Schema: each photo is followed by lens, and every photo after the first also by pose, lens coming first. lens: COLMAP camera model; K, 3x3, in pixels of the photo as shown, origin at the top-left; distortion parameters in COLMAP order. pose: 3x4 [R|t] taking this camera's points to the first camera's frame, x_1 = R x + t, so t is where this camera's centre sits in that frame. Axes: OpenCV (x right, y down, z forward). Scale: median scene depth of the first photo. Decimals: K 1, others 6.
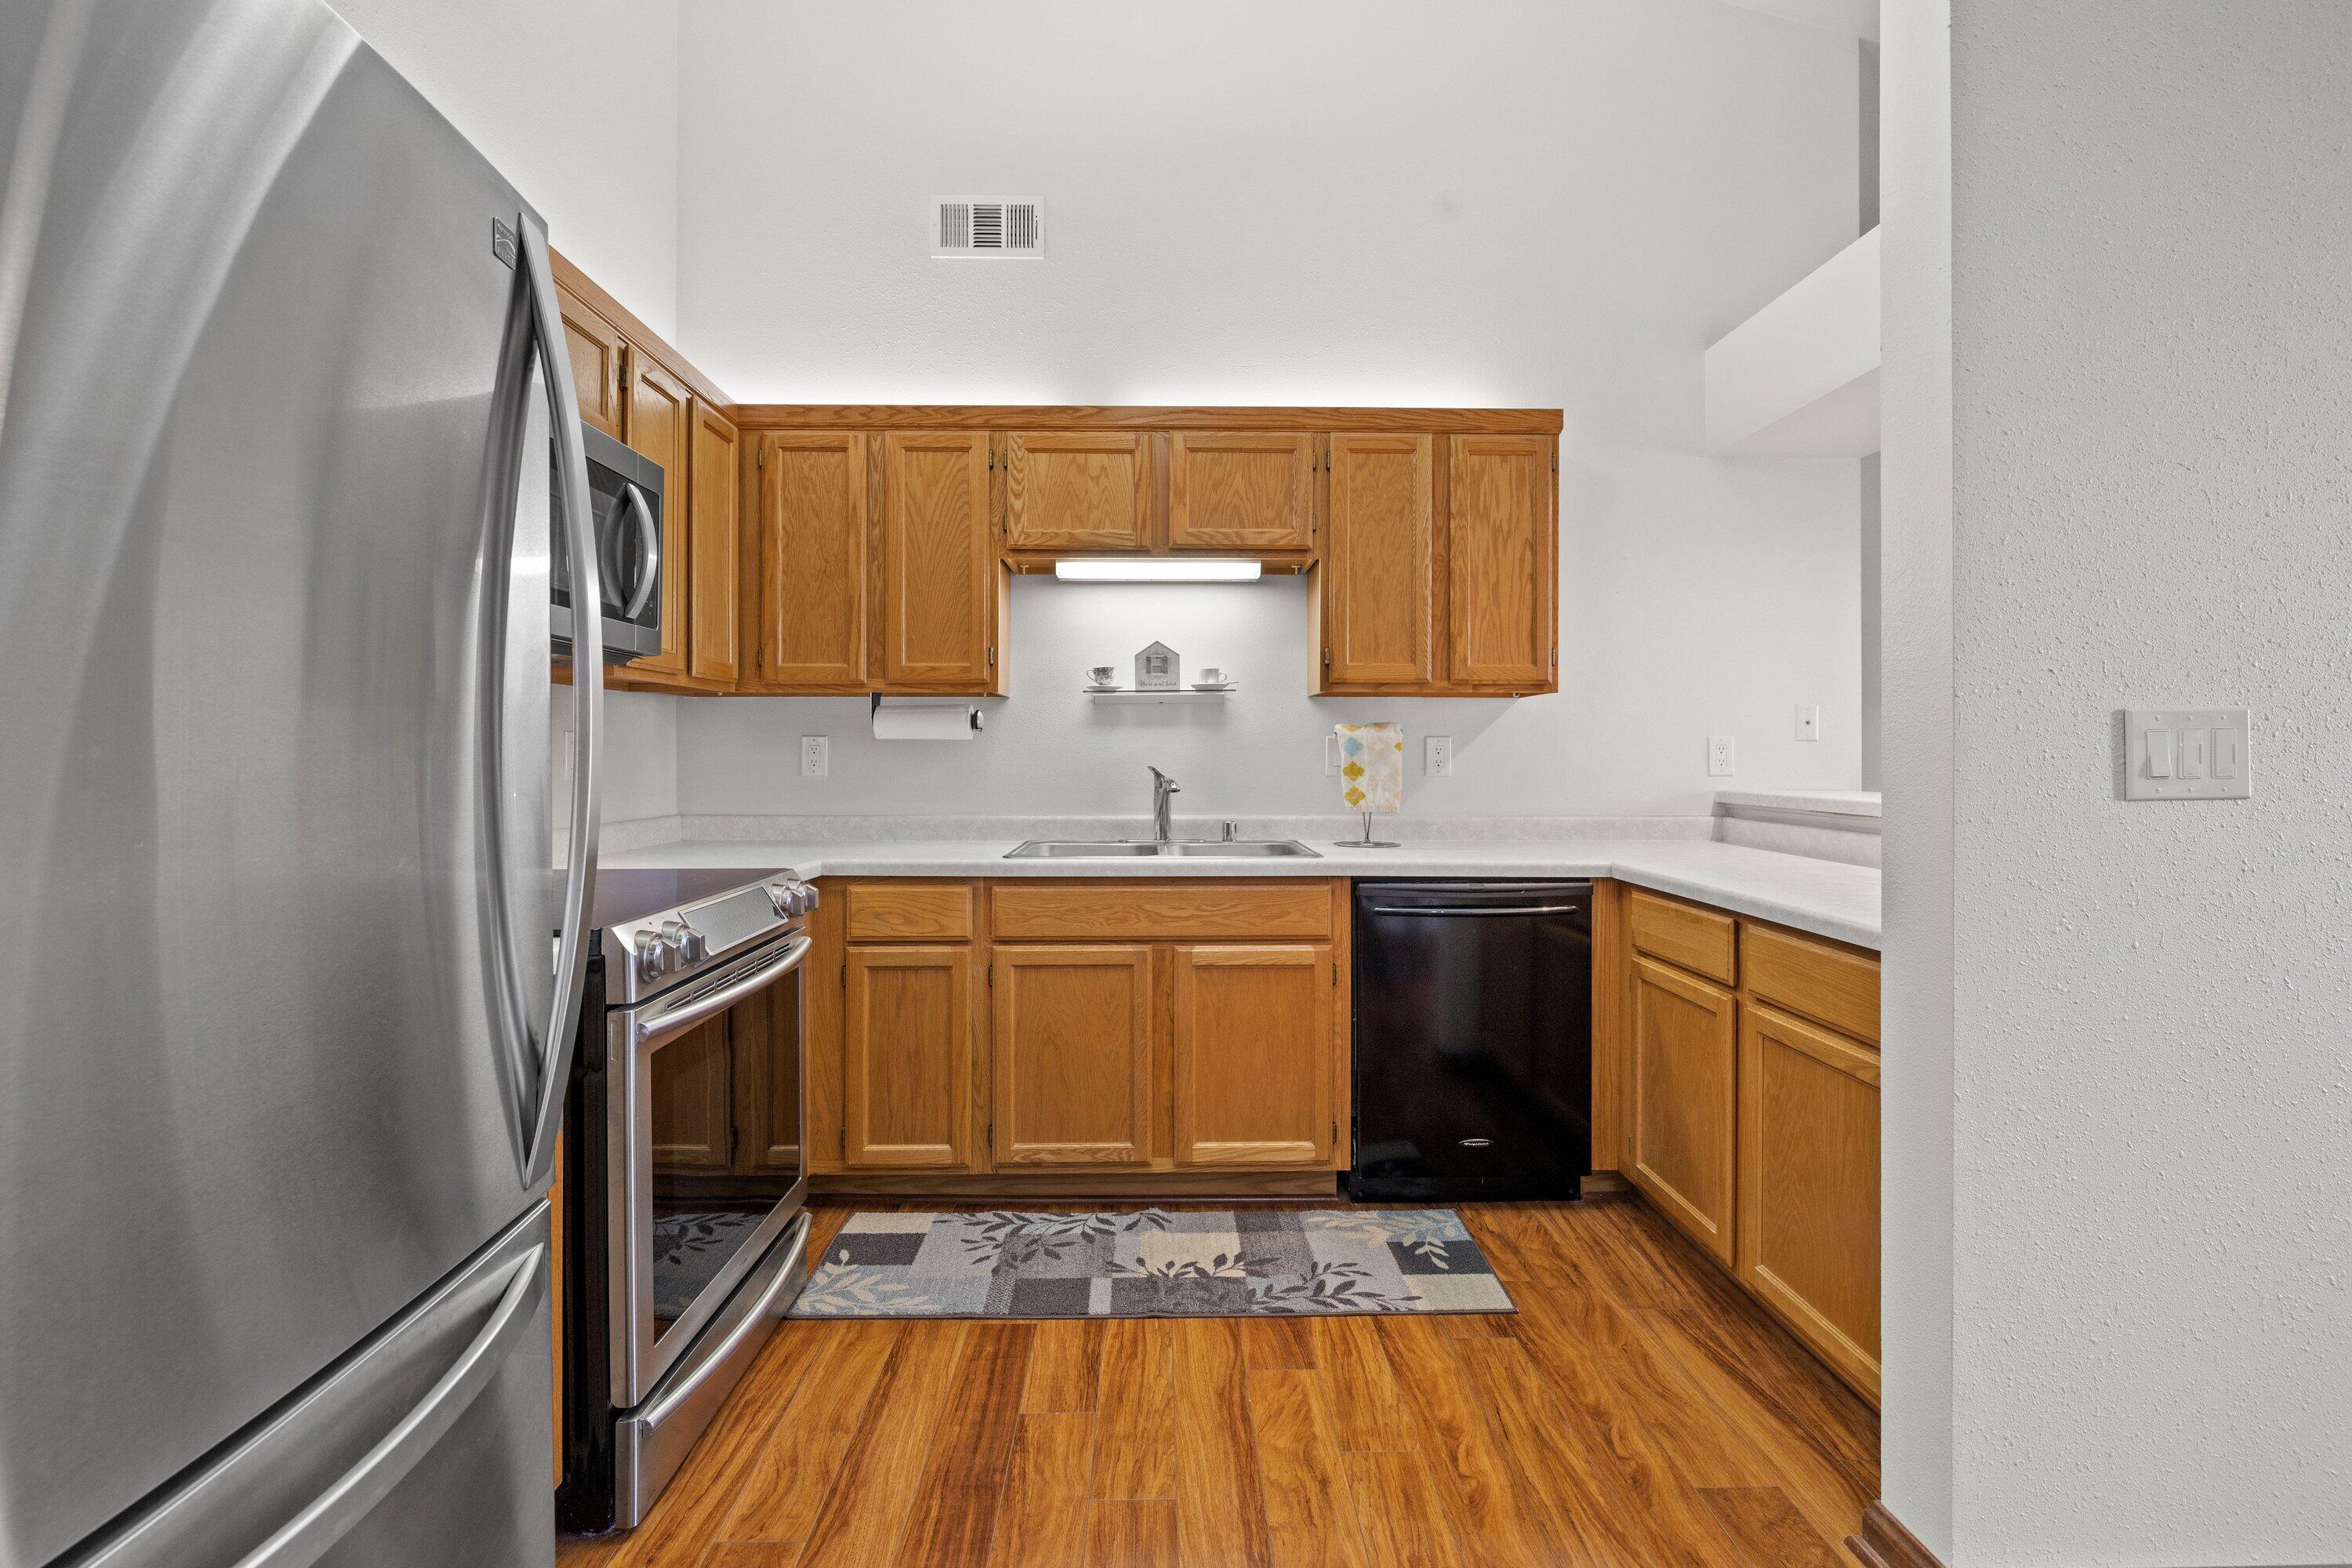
lens RADIAL K [[1093.9, 0, 1180.2], [0, 1093.9, 758.6], [0, 0, 1]] dist [-0.001361, -0.000215]
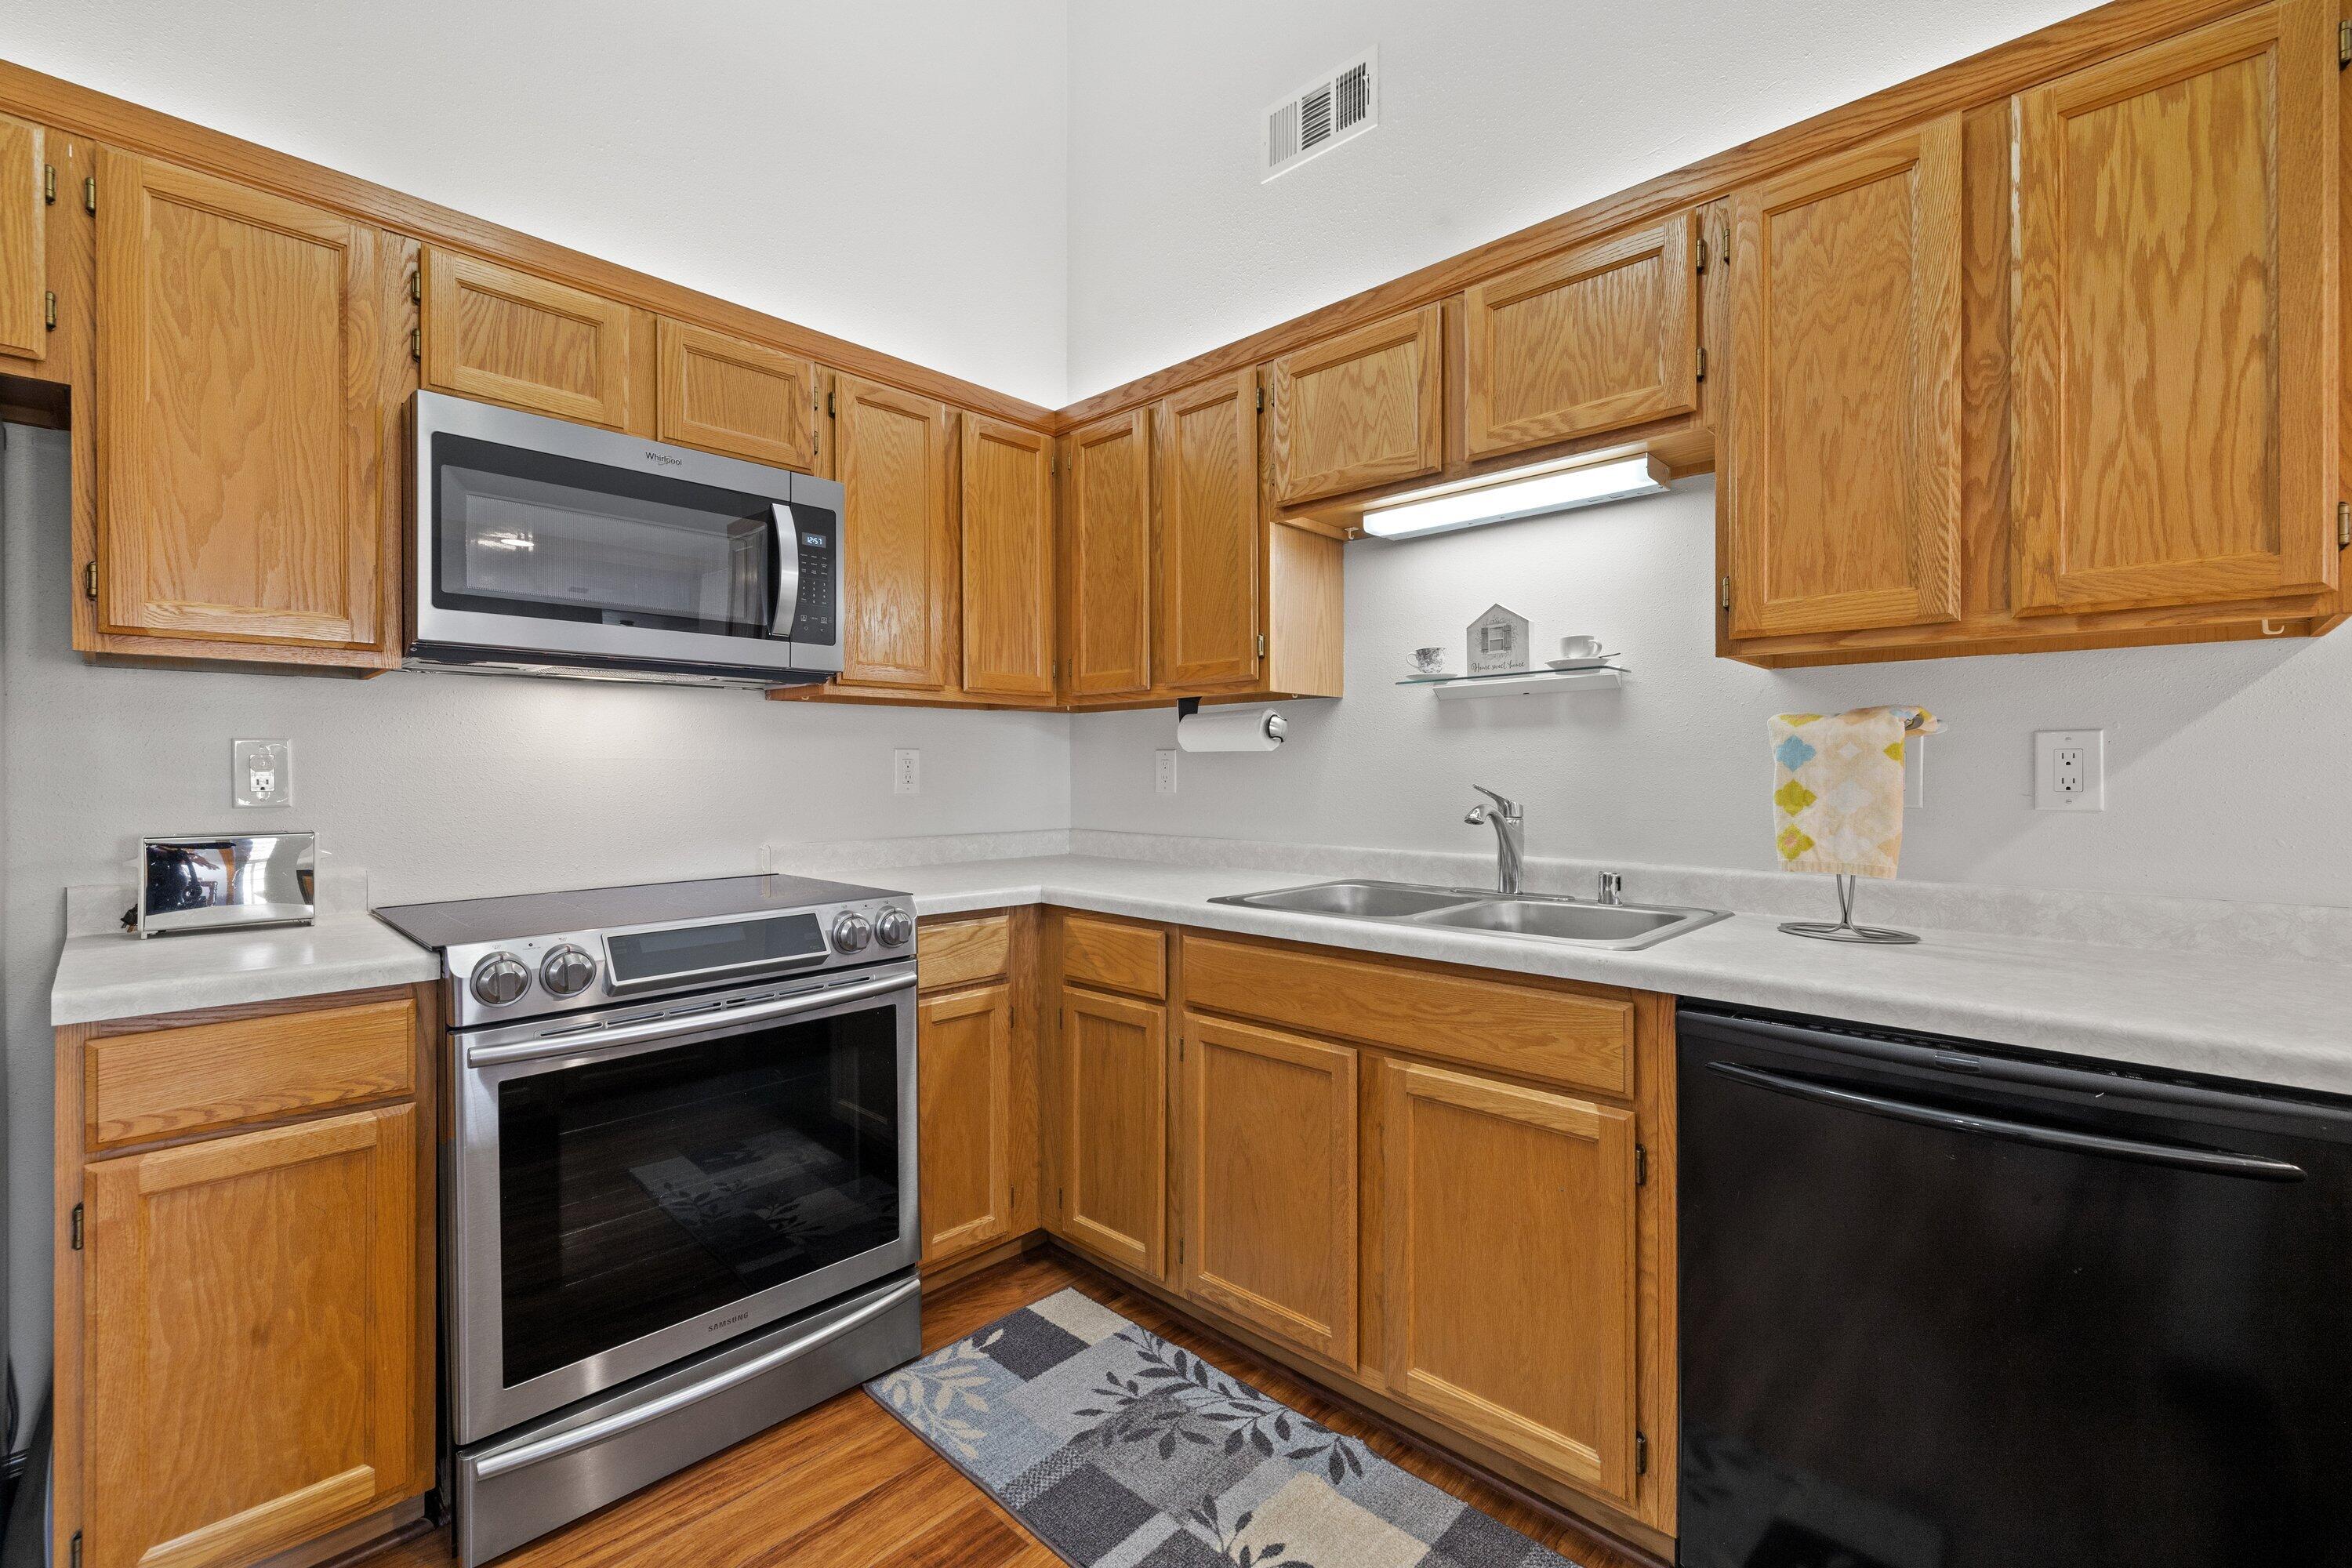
lens RADIAL K [[1008.3, 0, 1170.1], [0, 1008.3, 774.5], [0, 0, 1]] dist [0.002561, -0.000205]
pose [[0.706041, 0.000813, -0.708170, 0.304693], [0.000496, 0.999999, 0.001642, -0.000960], [0.708171, -0.001511, 0.706040, 0.433431]]
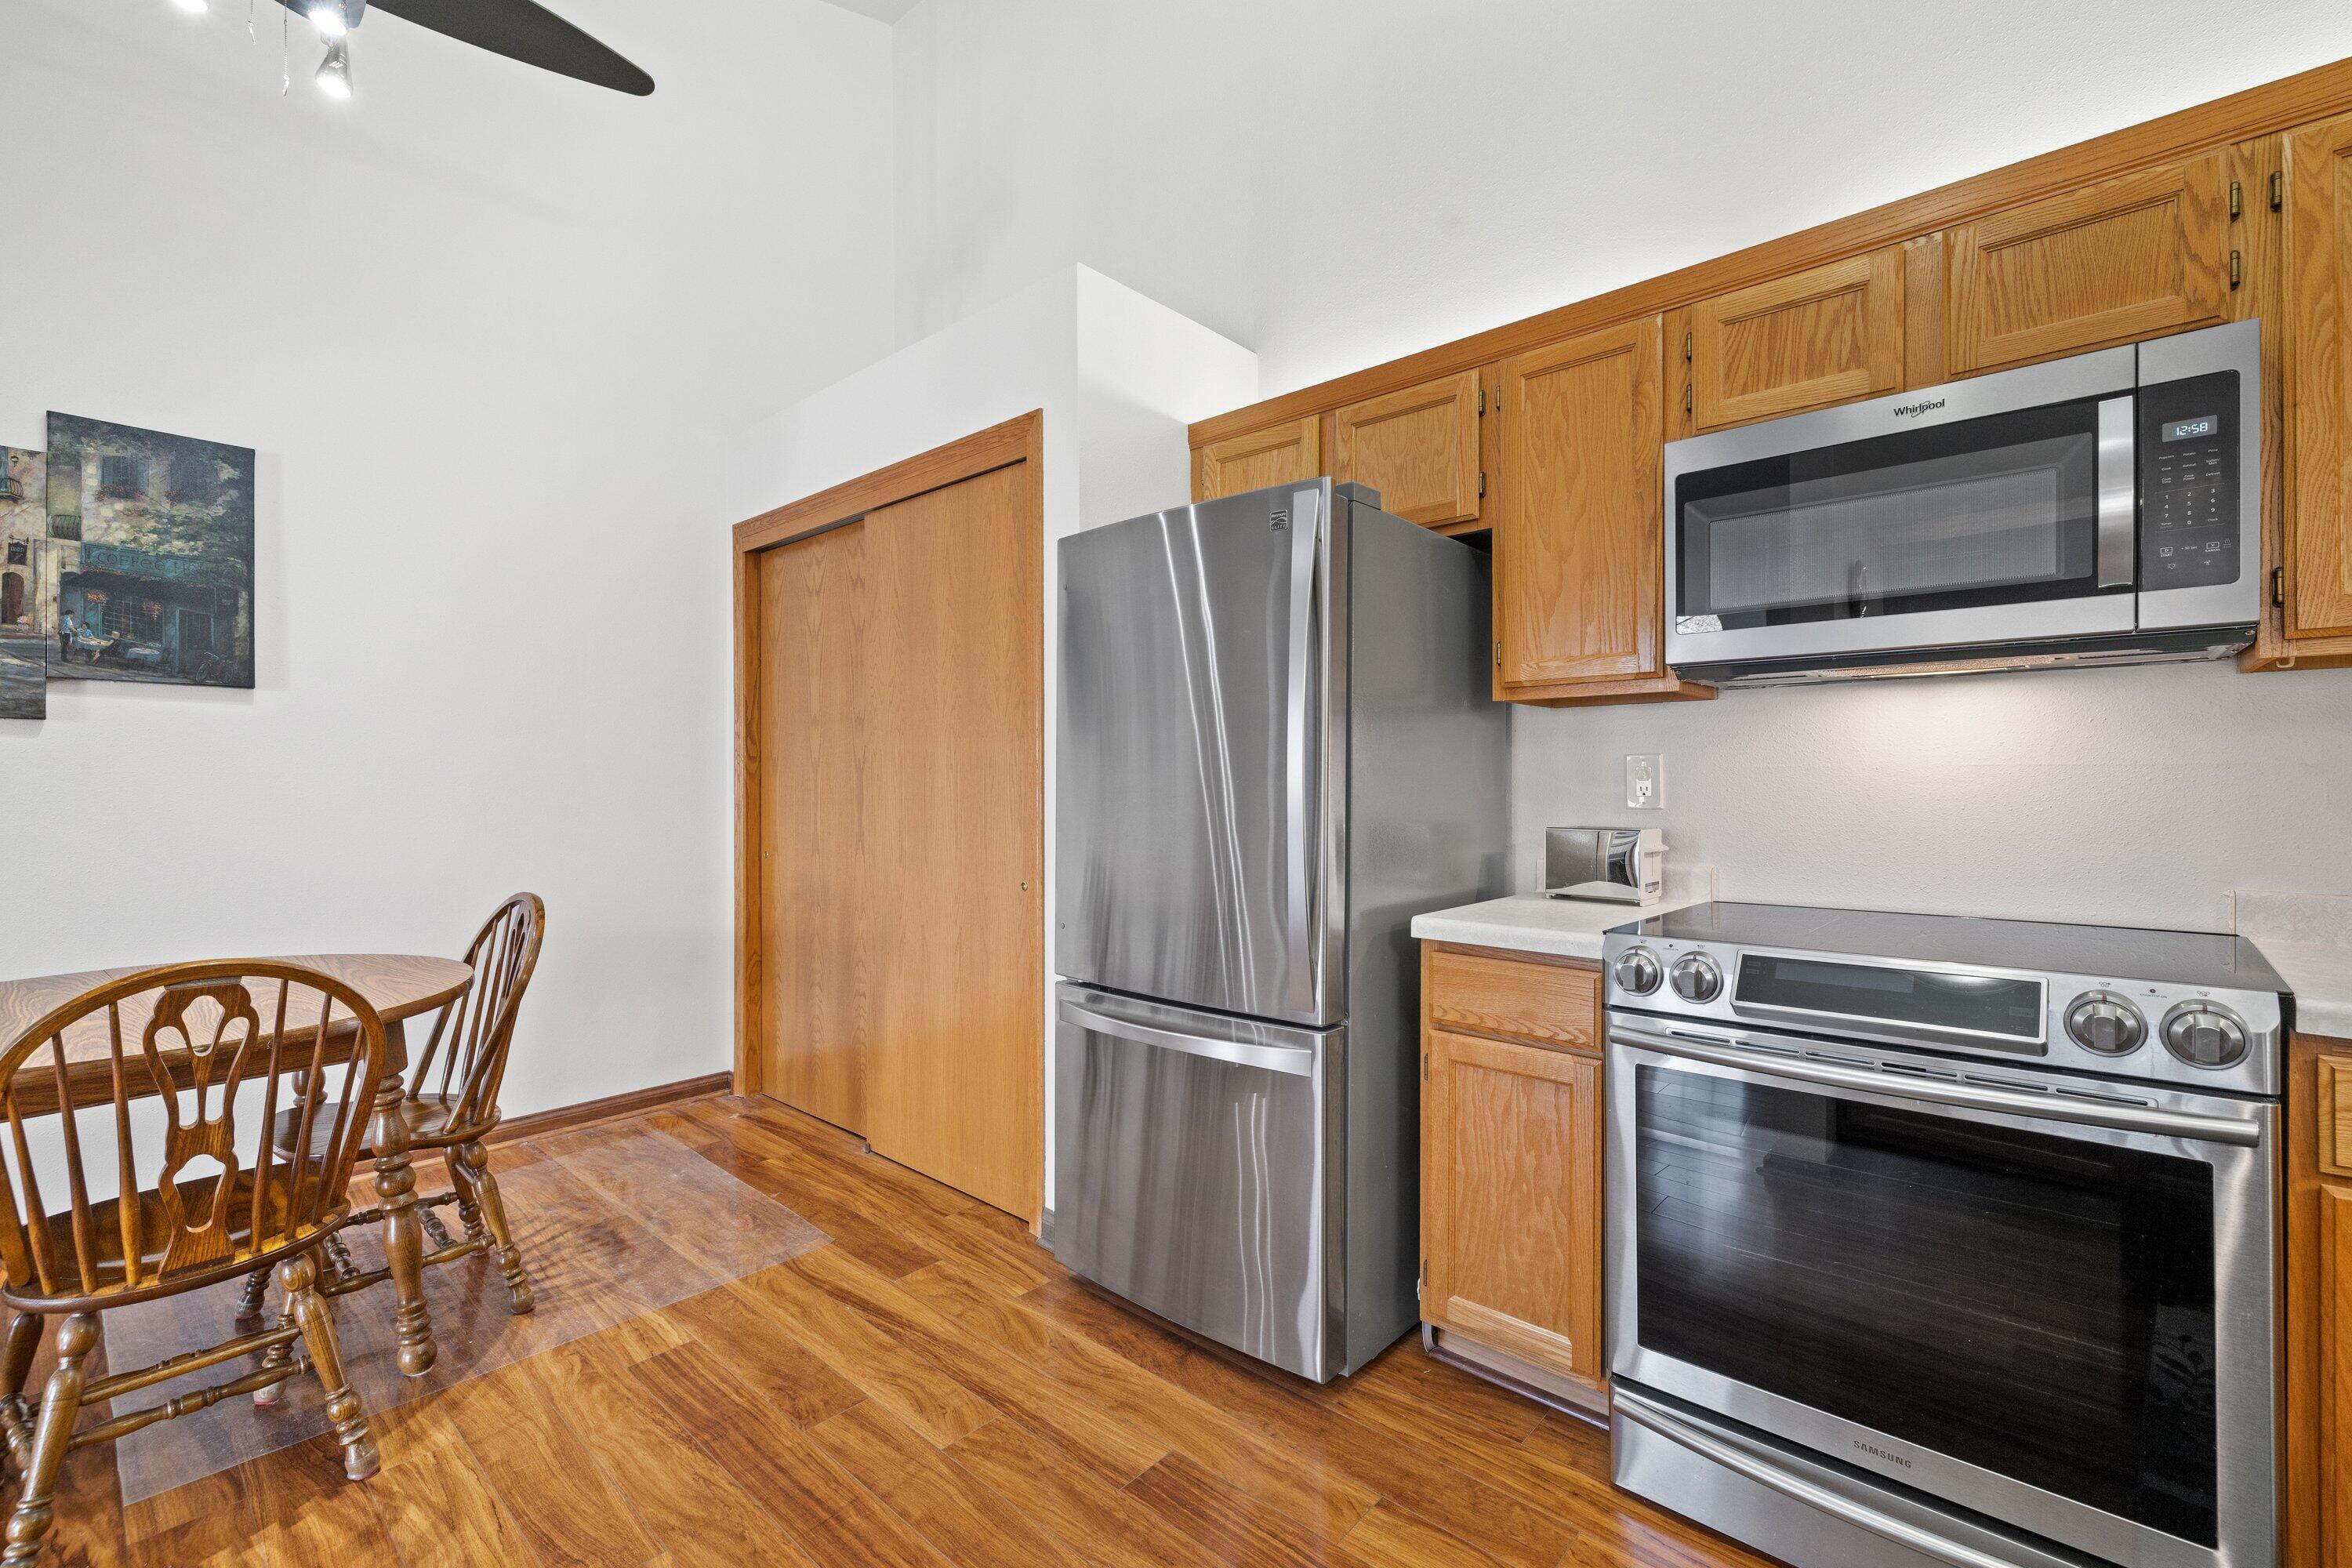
lens RADIAL K [[1019.2, 0, 1176.0], [0, 1019.2, 784.0], [0, 0, 1]] dist [0.008795, 0.000137]
pose [[-0.685232, 0.005331, -0.728305, 0.292926], [0.001784, 0.999982, 0.005642, -0.004178], [0.728323, 0.002567, -0.685230, 0.745697]]
